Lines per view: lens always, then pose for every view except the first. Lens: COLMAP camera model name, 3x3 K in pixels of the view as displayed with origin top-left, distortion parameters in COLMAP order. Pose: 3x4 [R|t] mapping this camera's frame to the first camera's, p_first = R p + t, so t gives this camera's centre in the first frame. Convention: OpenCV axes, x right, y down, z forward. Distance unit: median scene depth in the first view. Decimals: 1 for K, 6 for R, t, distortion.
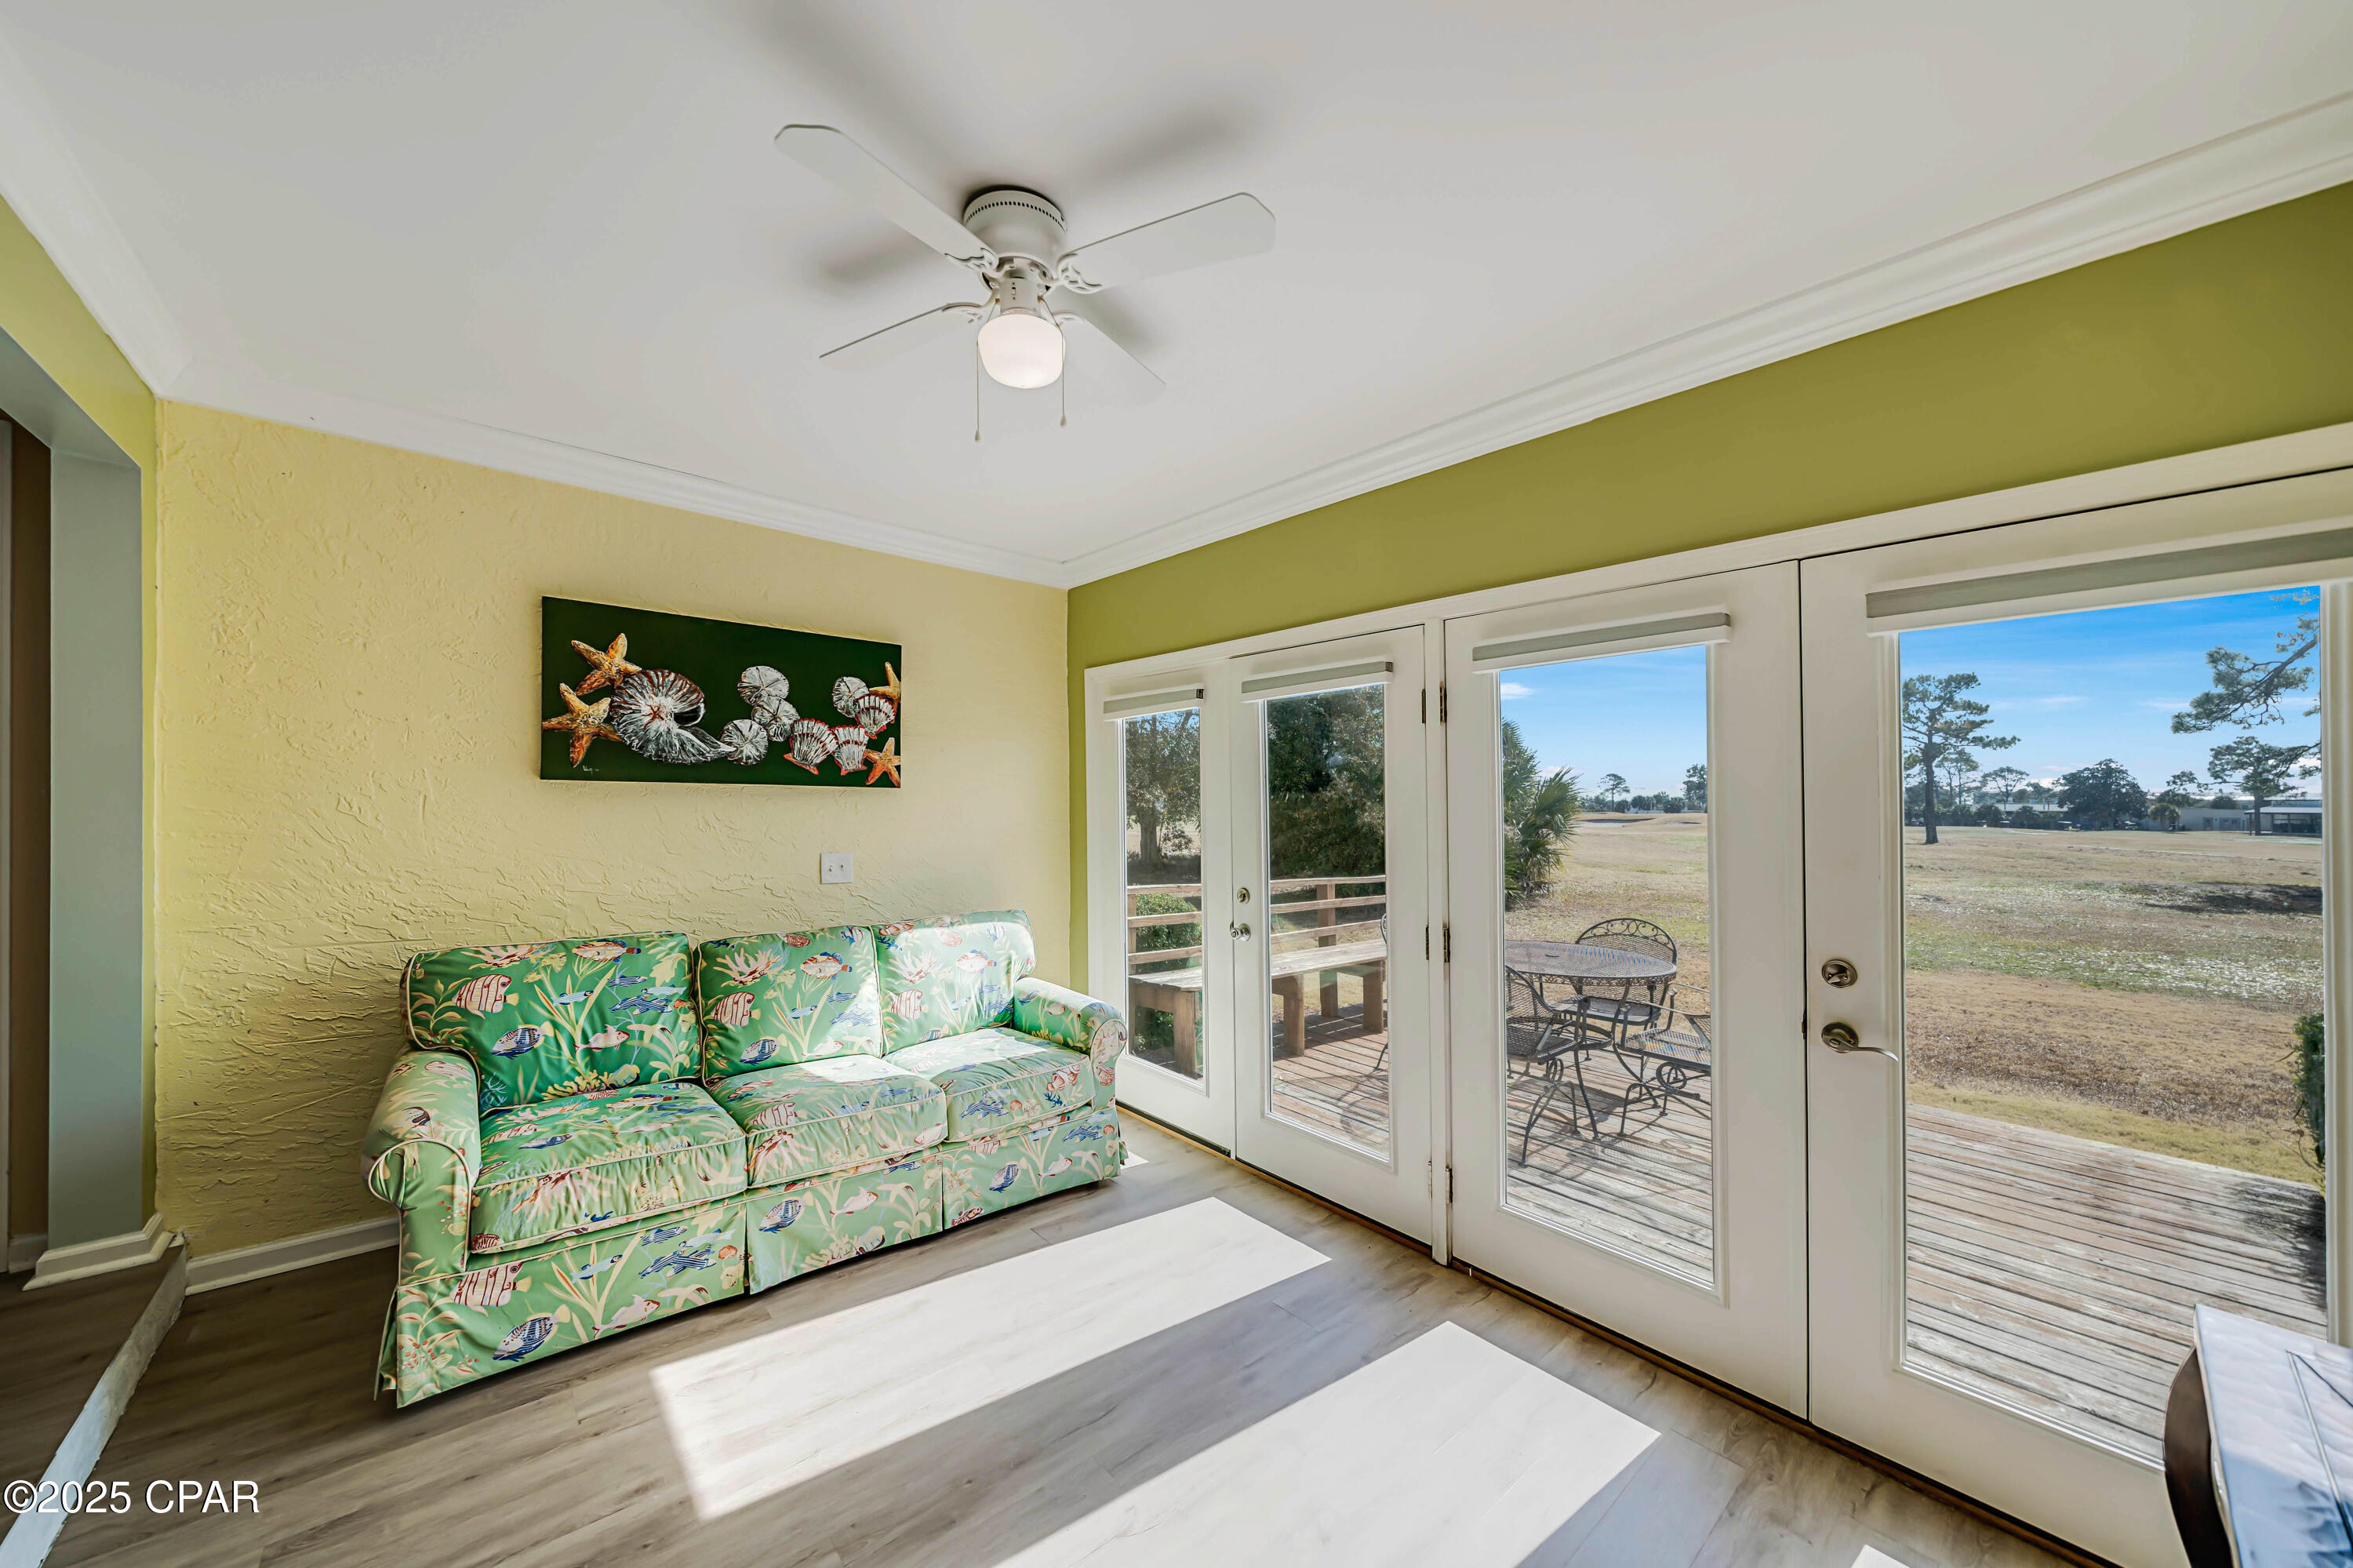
lens RADIAL K [[815.4, 0, 1166.9], [0, 815.4, 792.2], [0, 0, 1]] dist [-0.006601, 0.000056]
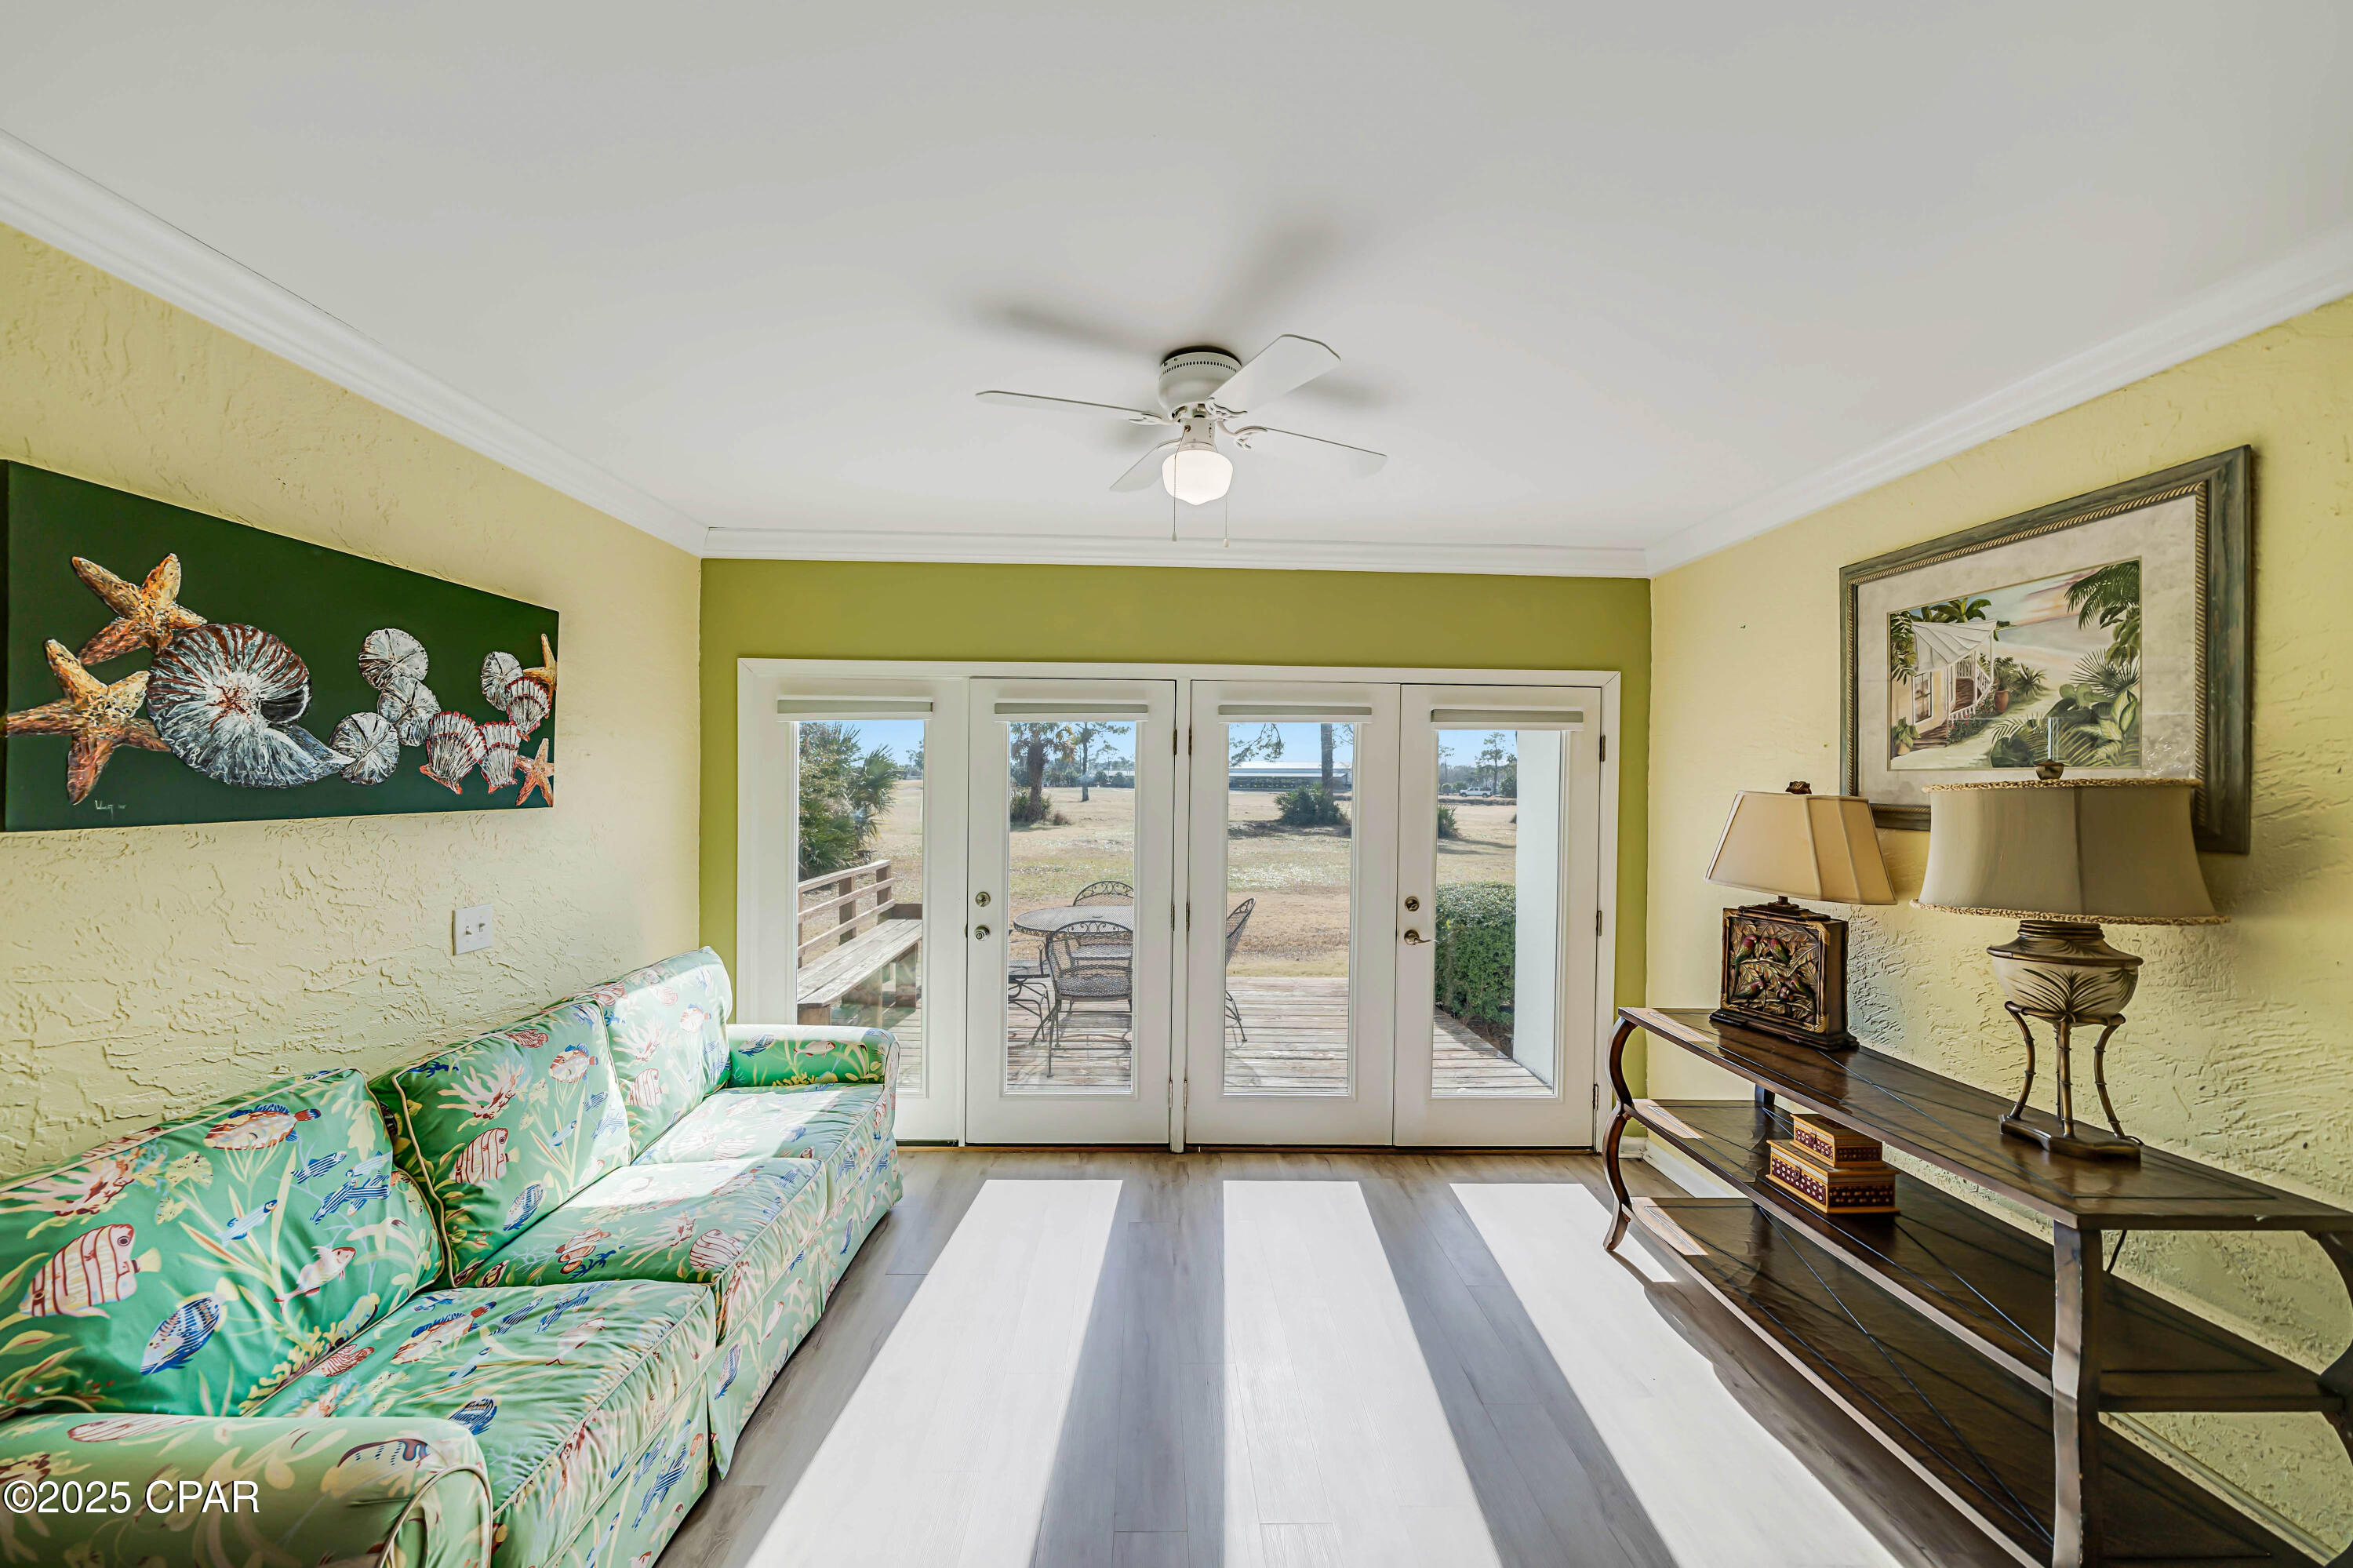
lens RADIAL K [[815.4, 0, 1158.9], [0, 815.4, 767.9], [0, 0, 1]] dist [-0.006601, 0.000056]
pose [[0.644643, 0.004095, 0.764473, -0.590193], [-0.014094, 0.999879, 0.006529, -0.058158], [-0.764354, -0.014983, 0.644623, 0.127233]]
